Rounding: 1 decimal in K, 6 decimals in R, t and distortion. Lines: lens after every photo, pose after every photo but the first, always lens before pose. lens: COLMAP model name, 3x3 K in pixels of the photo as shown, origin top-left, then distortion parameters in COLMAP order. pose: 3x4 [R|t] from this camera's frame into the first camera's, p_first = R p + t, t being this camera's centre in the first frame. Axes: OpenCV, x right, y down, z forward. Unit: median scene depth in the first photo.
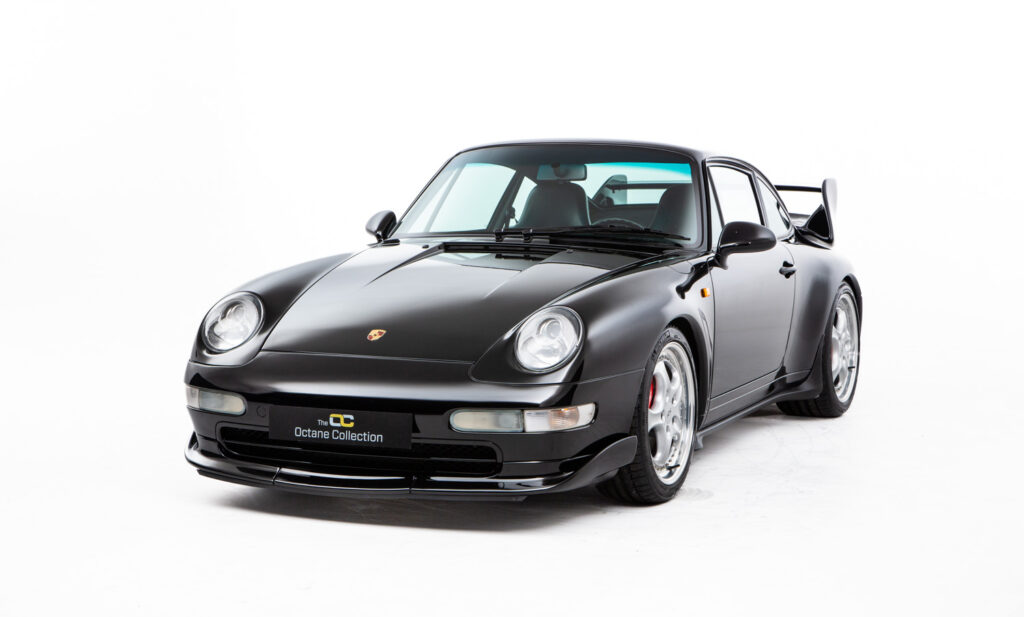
lens RADIAL K [[1988.2, 0, 504.8], [0, 1988.2, 312.1], [0, 0, 1]] dist [0.458688, 0.000000]
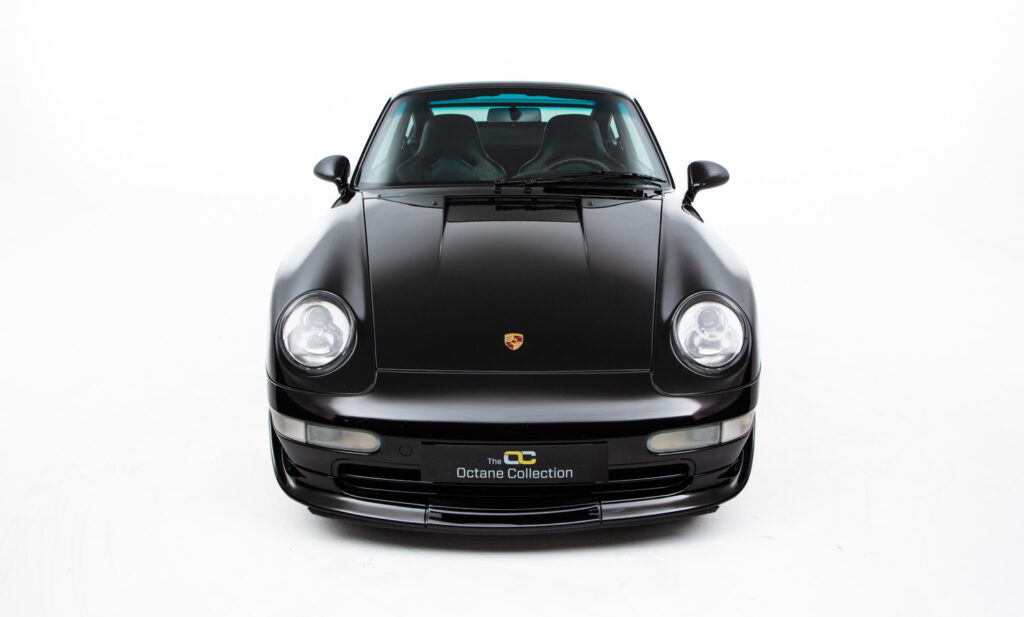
lens RADIAL K [[966.1, 0, 513.5], [0, 966.1, 313.9], [0, 0, 1]] dist [0.001140, 0.000000]
pose [[0.912379, -0.121517, 0.390893, -0.231095], [0.042032, 0.977685, 0.205827, -0.088370], [-0.407182, -0.171362, 0.897127, 0.620743]]
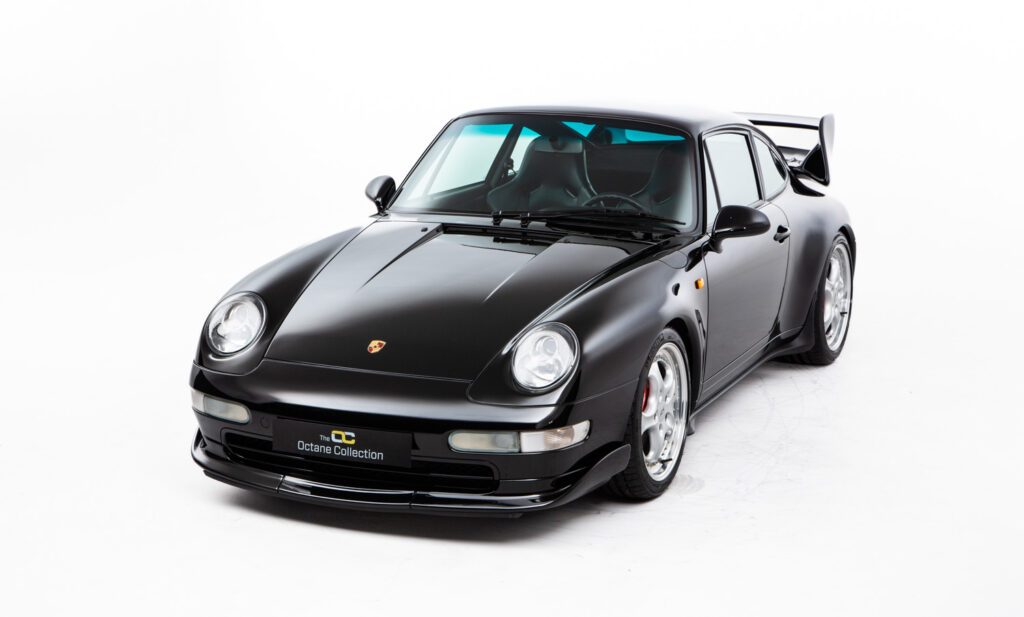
lens RADIAL K [[1988.2, 0, 507.7], [0, 1988.2, 304.4], [0, 0, 1]] dist [0.458688, 0.000000]
pose [[1.000000, 0.000086, 0.000461, 0.002417], [-0.000136, 0.993838, 0.110844, -0.123681], [-0.000449, -0.110844, 0.993838, -0.014070]]
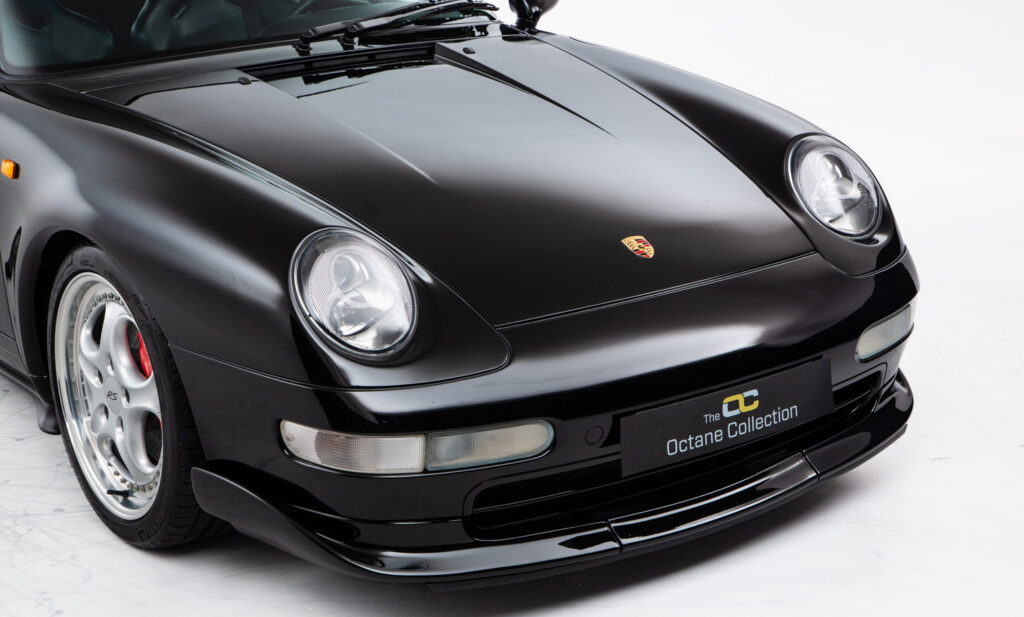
lens RADIAL K [[1930.3, 0, 512.8], [0, 1930.3, 305.8], [0, 0, 1]] dist [0.241587, 0.000000]
pose [[0.493275, -0.266783, 0.827953, -0.549748], [0.114066, 0.963428, 0.242478, -0.111559], [-0.862362, -0.025167, 0.505666, 0.751804]]
